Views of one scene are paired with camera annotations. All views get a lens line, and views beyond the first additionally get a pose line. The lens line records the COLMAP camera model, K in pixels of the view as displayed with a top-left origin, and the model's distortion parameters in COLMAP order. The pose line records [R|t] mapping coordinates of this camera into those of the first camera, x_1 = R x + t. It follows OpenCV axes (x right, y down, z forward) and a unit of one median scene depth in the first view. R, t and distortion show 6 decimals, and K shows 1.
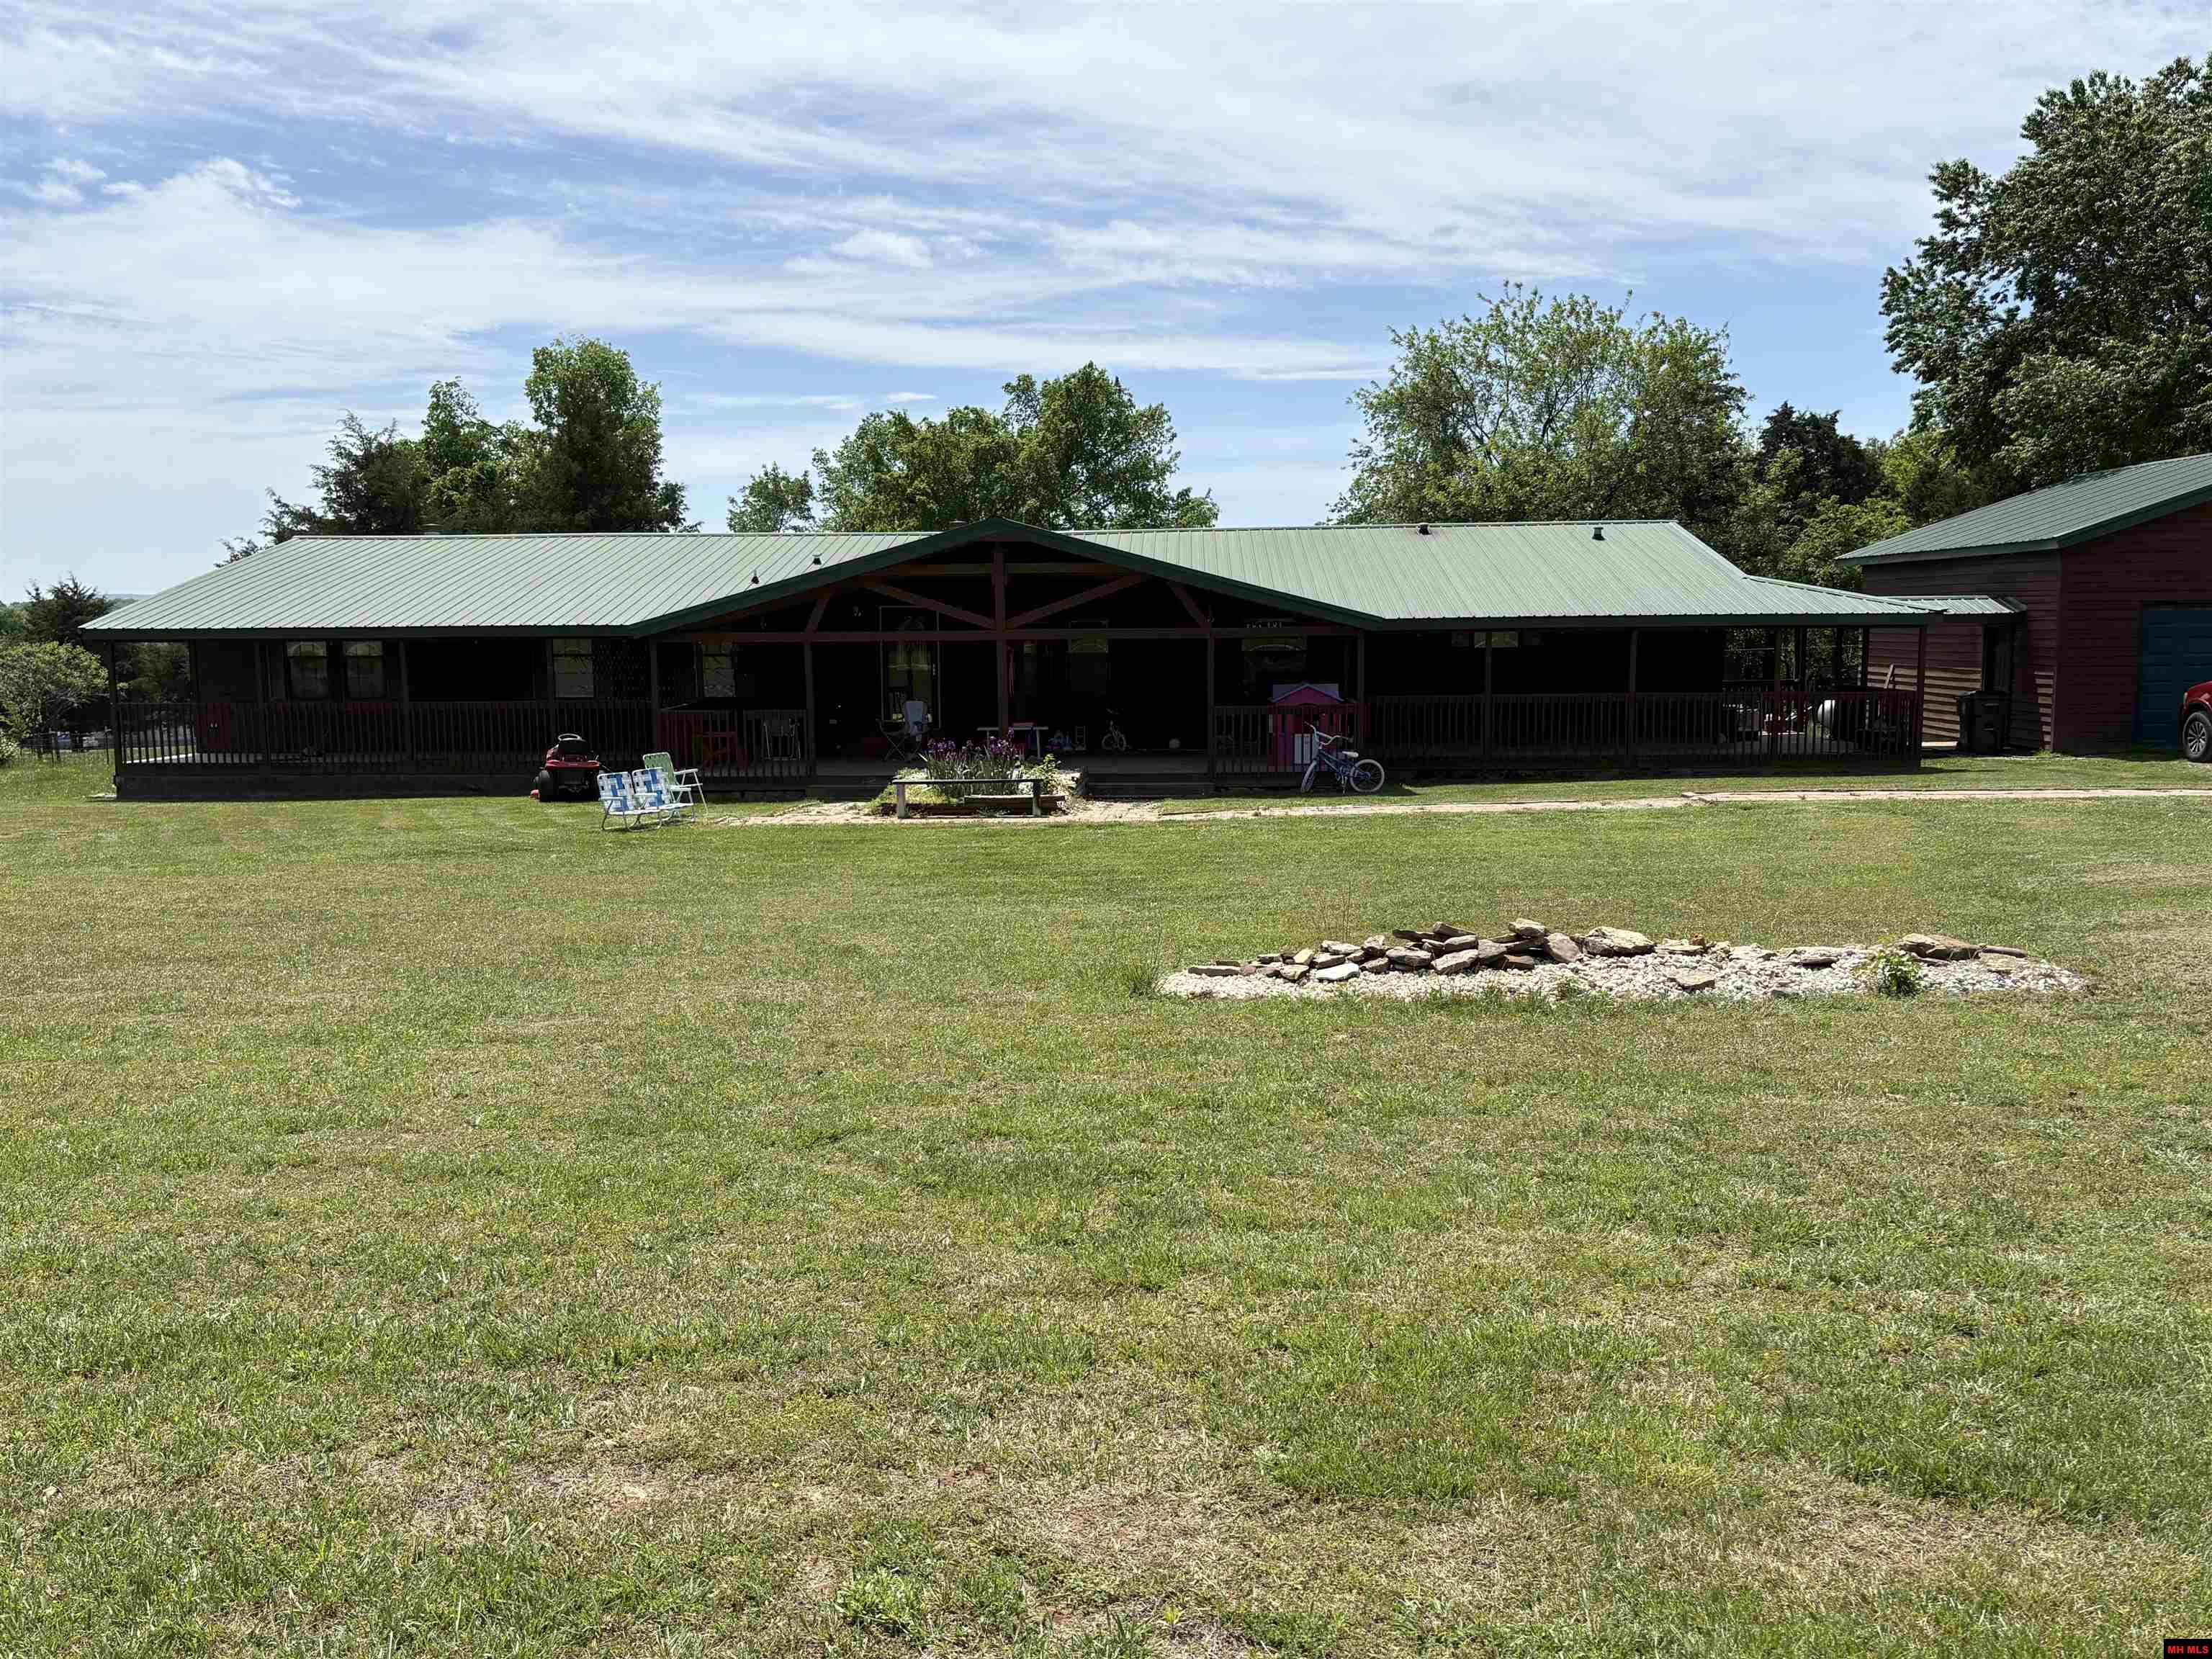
lens RADIAL K [[1836.6, 0, 1106.0], [0, 1836.6, 829.5], [0, 0, 1]] dist [0.037197, -0.005651]
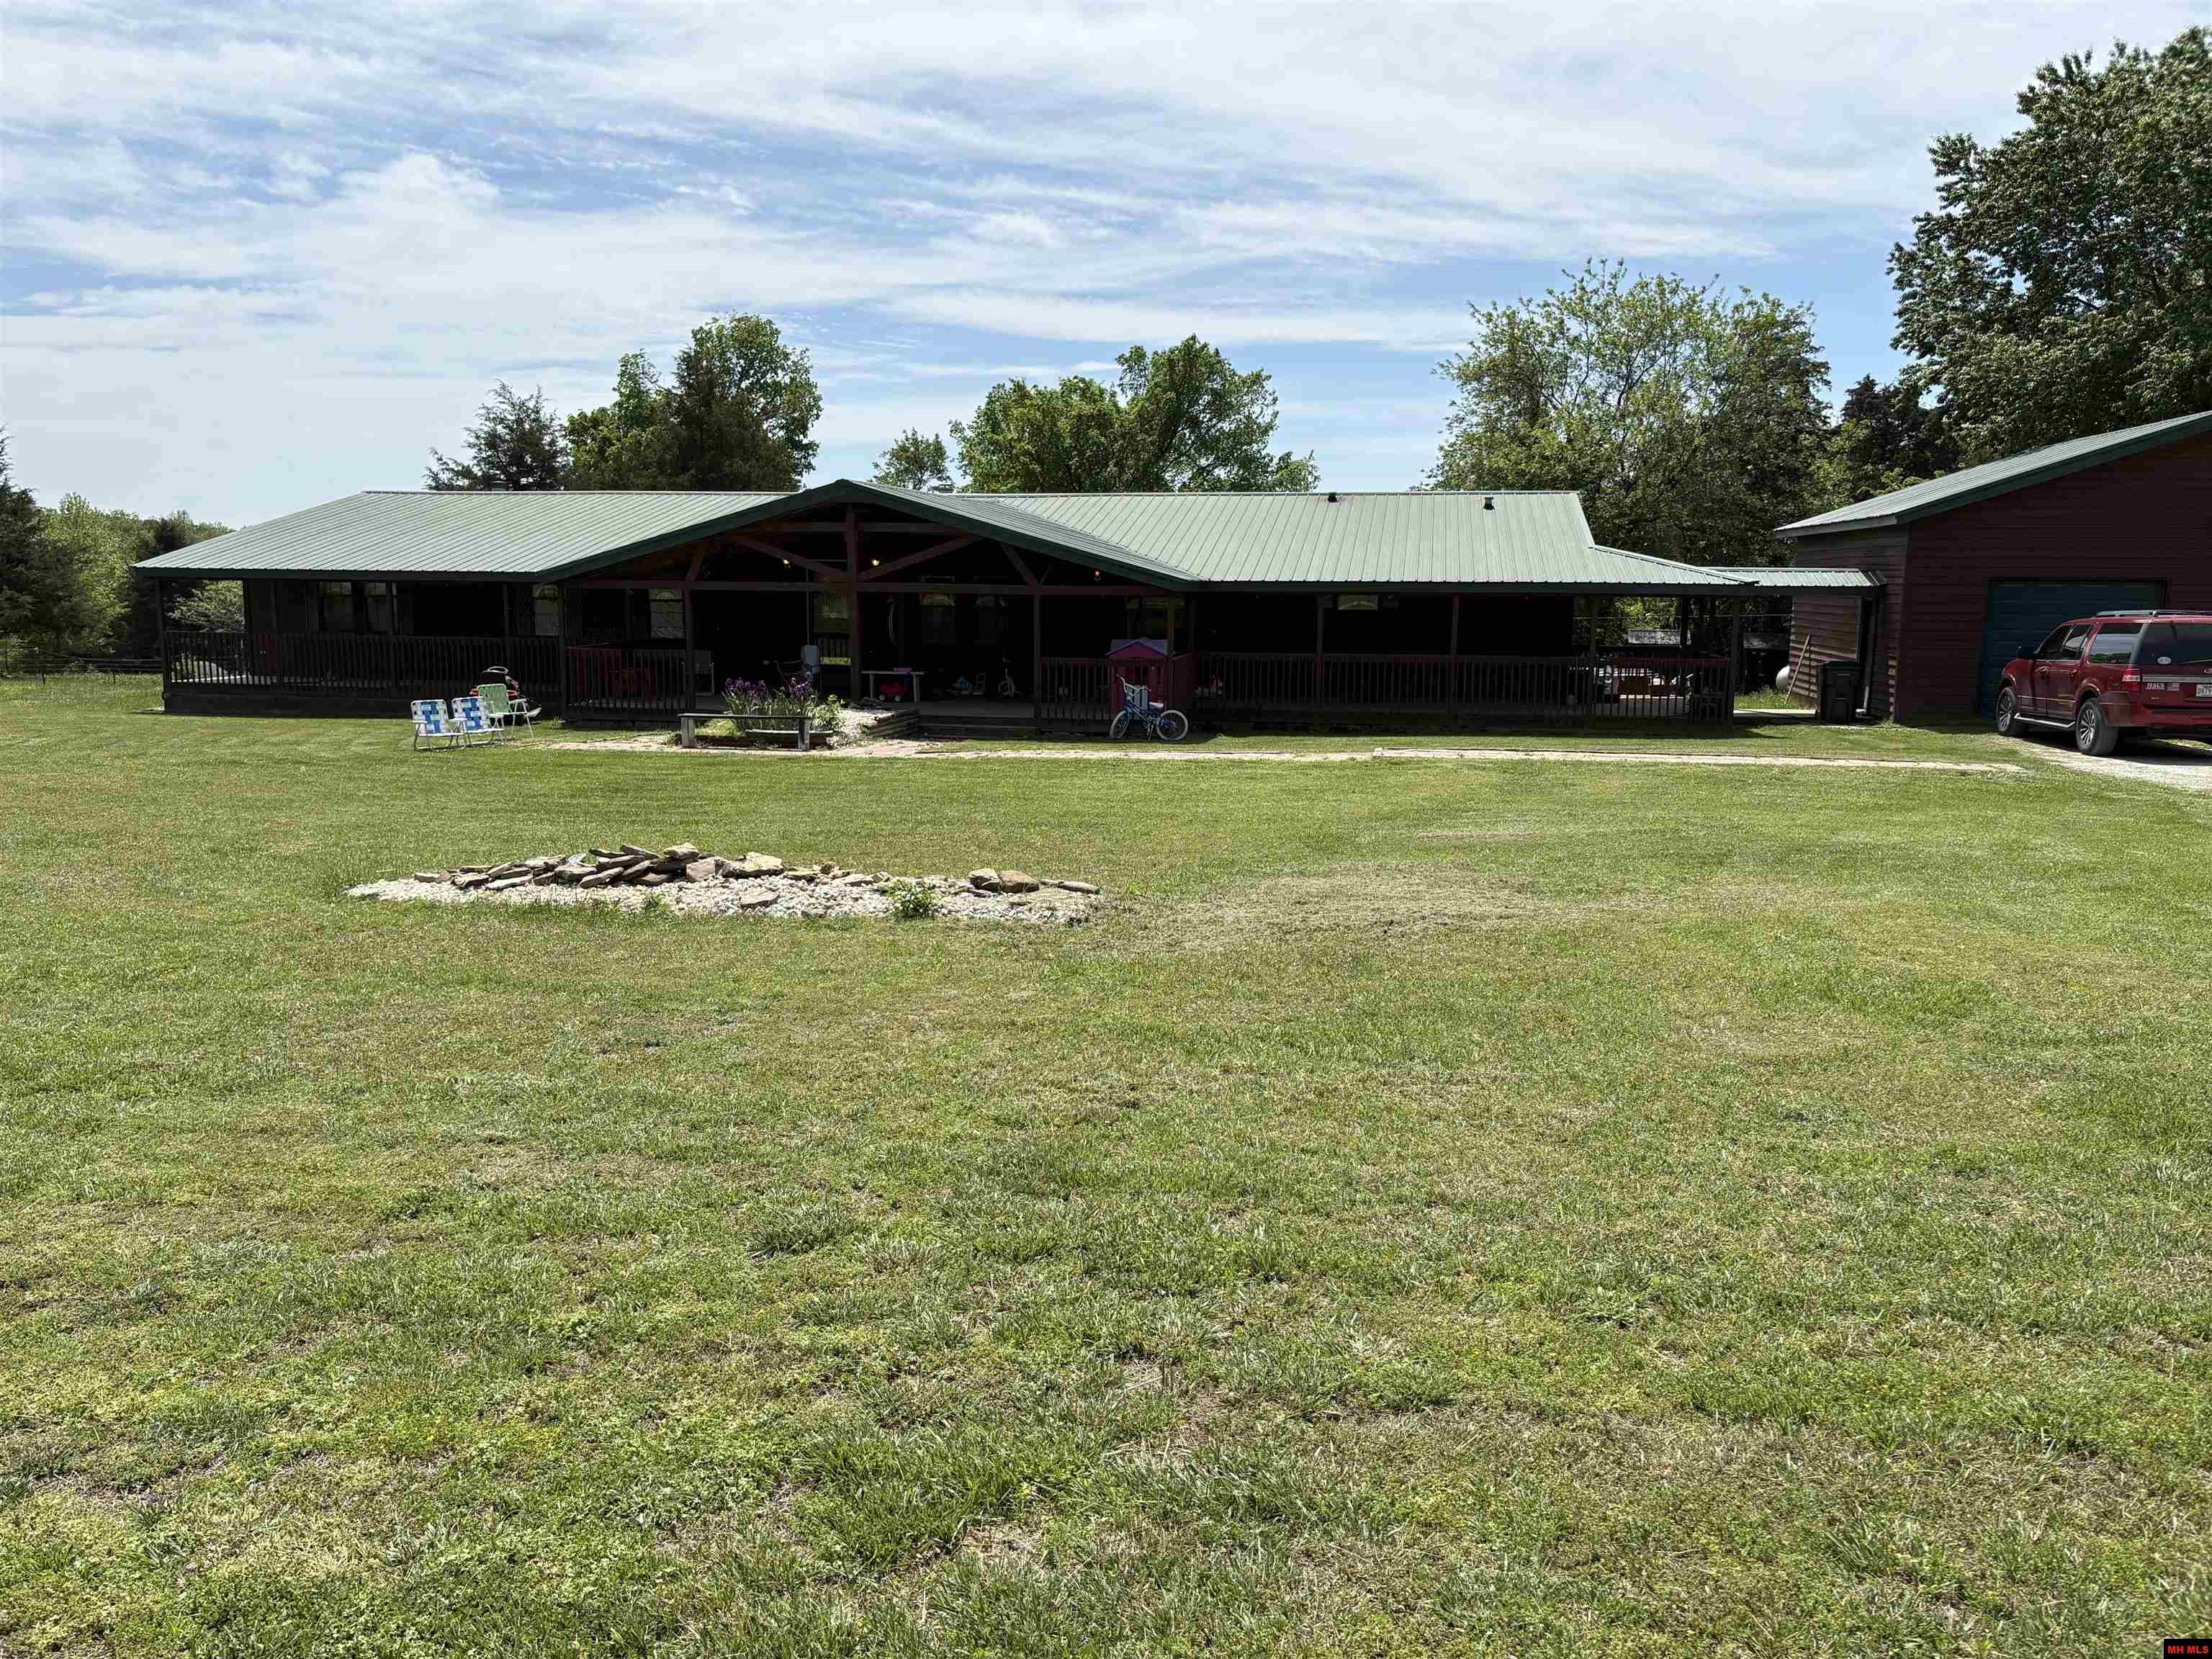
lens RADIAL K [[1706.3, 0, 1106.0], [0, 1706.3, 829.5], [0, 0, 1]] dist [0.030167, -0.012650]
pose [[0.990366, 0.038800, -0.132928, 0.181052], [-0.034254, 0.998753, 0.036318, -0.001968], [0.134171, -0.031414, 0.990460, -0.003823]]
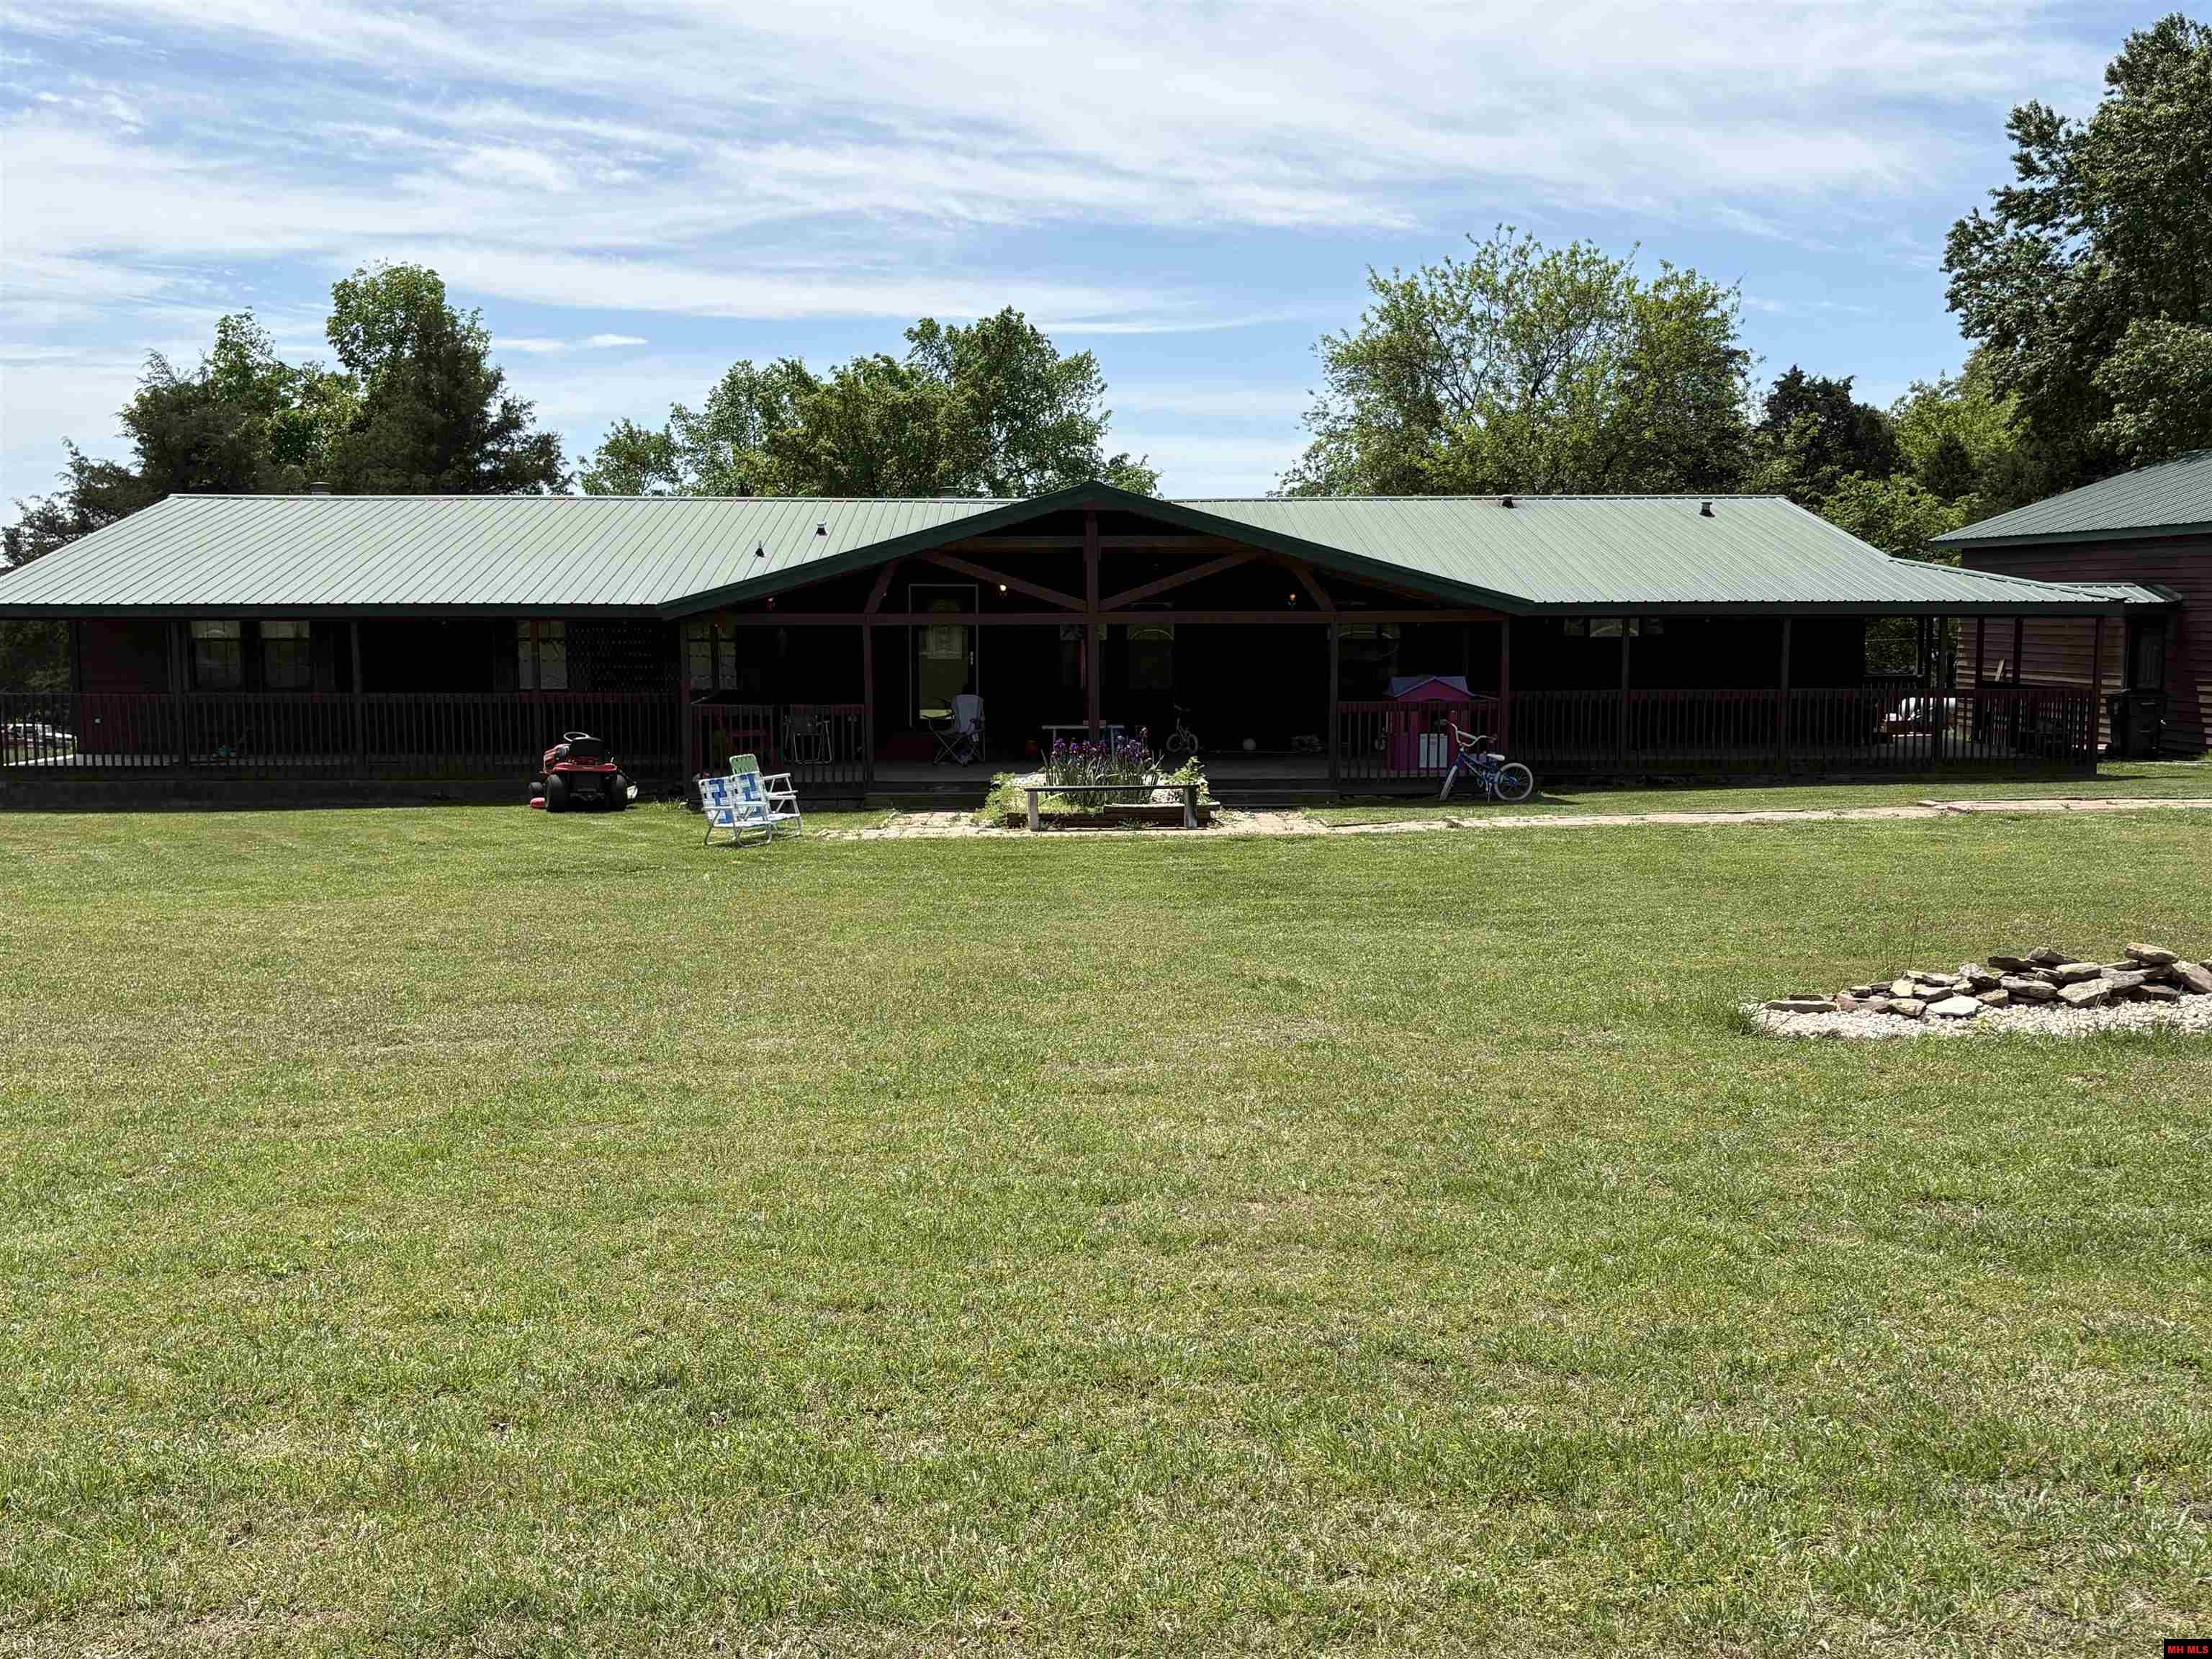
lens RADIAL K [[2117.9, 0, 1106.0], [0, 2117.9, 829.5], [0, 0, 1]] dist [0.015737, 0.019293]
pose [[0.996681, -0.001085, 0.081403, -0.100949], [0.001658, 0.999974, -0.006977, 0.000096], [-0.081393, 0.007089, 0.996657, 0.007484]]
